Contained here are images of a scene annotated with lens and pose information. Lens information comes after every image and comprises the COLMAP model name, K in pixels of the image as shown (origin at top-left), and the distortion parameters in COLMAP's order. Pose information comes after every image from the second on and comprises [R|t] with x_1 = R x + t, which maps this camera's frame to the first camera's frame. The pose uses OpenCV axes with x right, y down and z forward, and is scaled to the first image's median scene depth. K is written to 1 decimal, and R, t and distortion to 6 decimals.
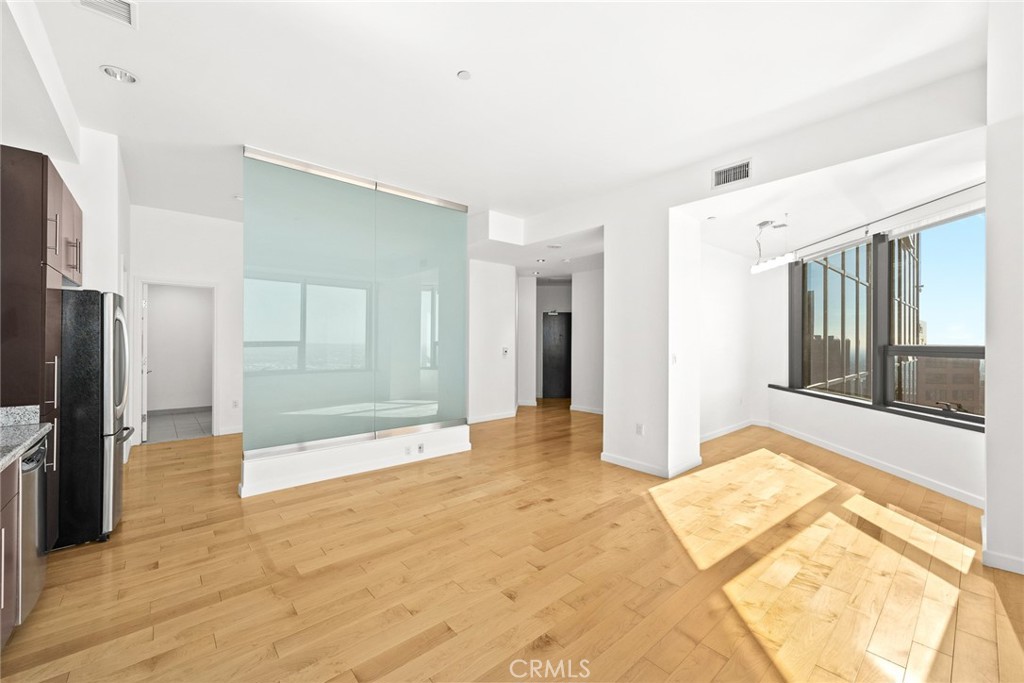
lens RADIAL K [[404.0, 0, 512.0], [0, 404.0, 341.5], [0, 0, 1]] dist [0.000033, 0.000038]
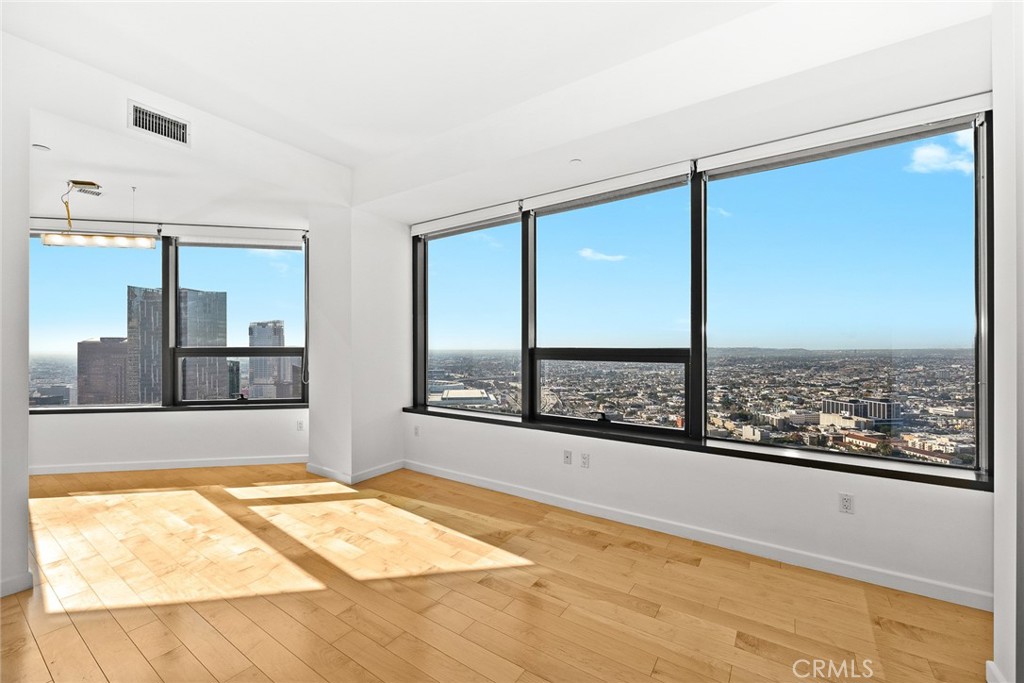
lens RADIAL K [[412.5, 0, 512.0], [0, 412.5, 341.5], [0, 0, 1]] dist [-0.001893, -0.000133]
pose [[-0.258577, 0.003676, 0.965984, -0.441891], [-0.001594, 0.999990, -0.004232, -0.002485], [-0.965989, -0.002635, -0.258568, 0.646999]]
